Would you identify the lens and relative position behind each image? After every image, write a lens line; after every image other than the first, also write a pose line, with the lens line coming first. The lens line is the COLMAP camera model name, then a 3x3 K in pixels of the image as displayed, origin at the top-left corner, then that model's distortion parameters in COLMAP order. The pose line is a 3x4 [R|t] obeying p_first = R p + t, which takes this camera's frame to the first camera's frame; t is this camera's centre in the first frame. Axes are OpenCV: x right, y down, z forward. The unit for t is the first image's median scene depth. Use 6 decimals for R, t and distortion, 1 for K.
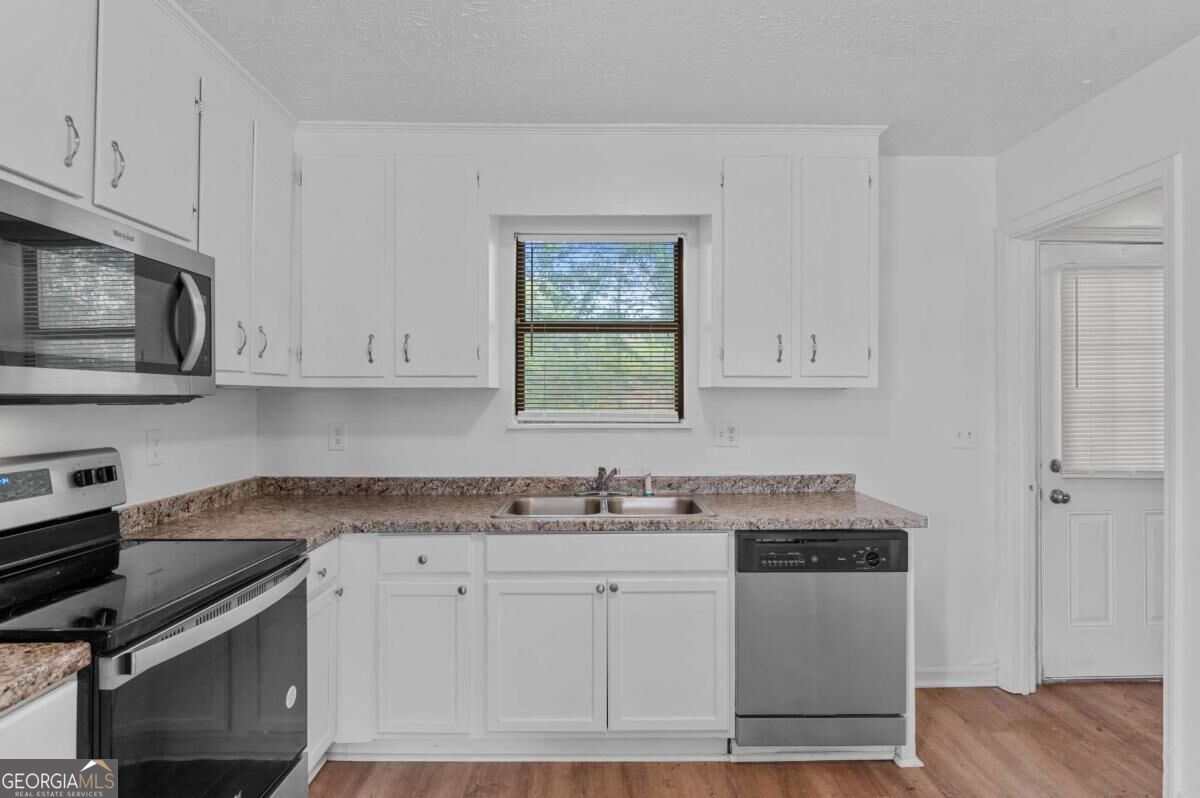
lens RADIAL K [[632.1, 0, 601.2], [0, 632.1, 390.7], [0, 0, 1]] dist [-0.008476, -0.000523]
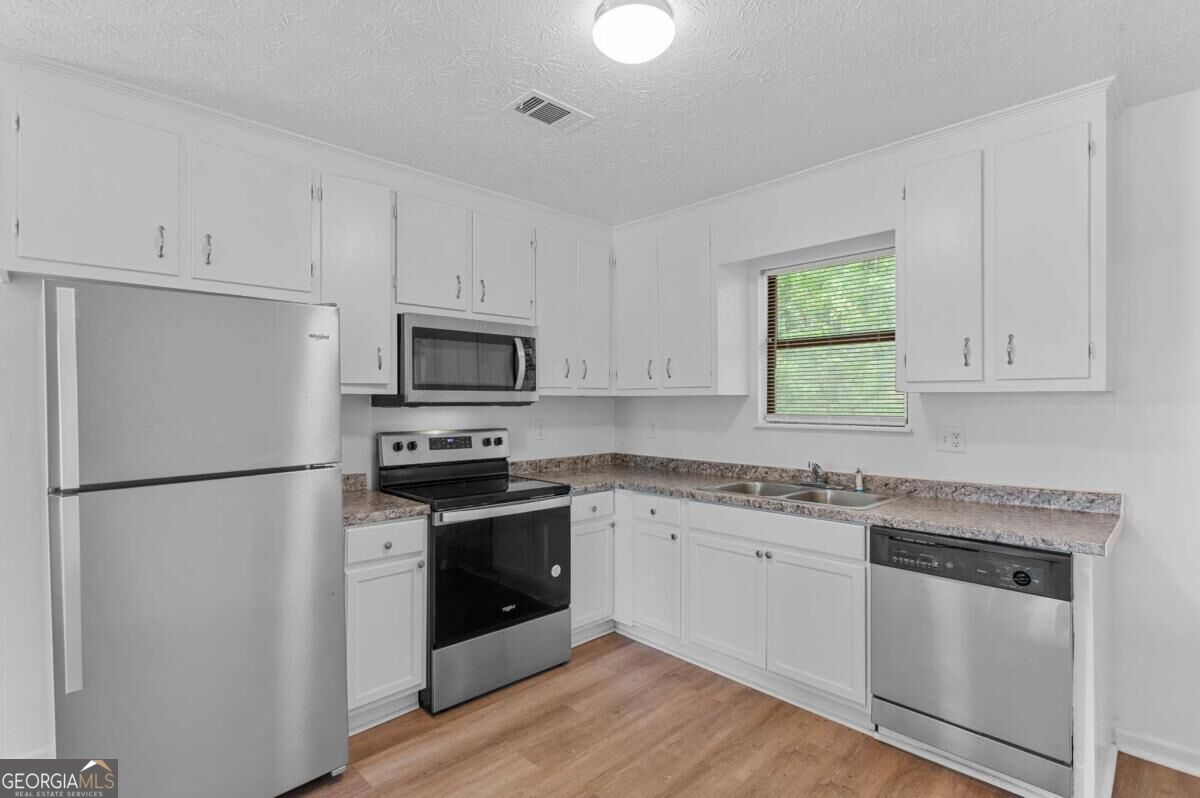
lens RADIAL K [[578.5, 0, 600.0], [0, 578.5, 399.0], [0, 0, 1]] dist [-0.004925, -0.000564]
pose [[0.685152, -0.004683, -0.728385, 0.543912], [0.009322, 0.999954, 0.002339, -0.001881], [0.728341, -0.008393, 0.685164, -0.018731]]
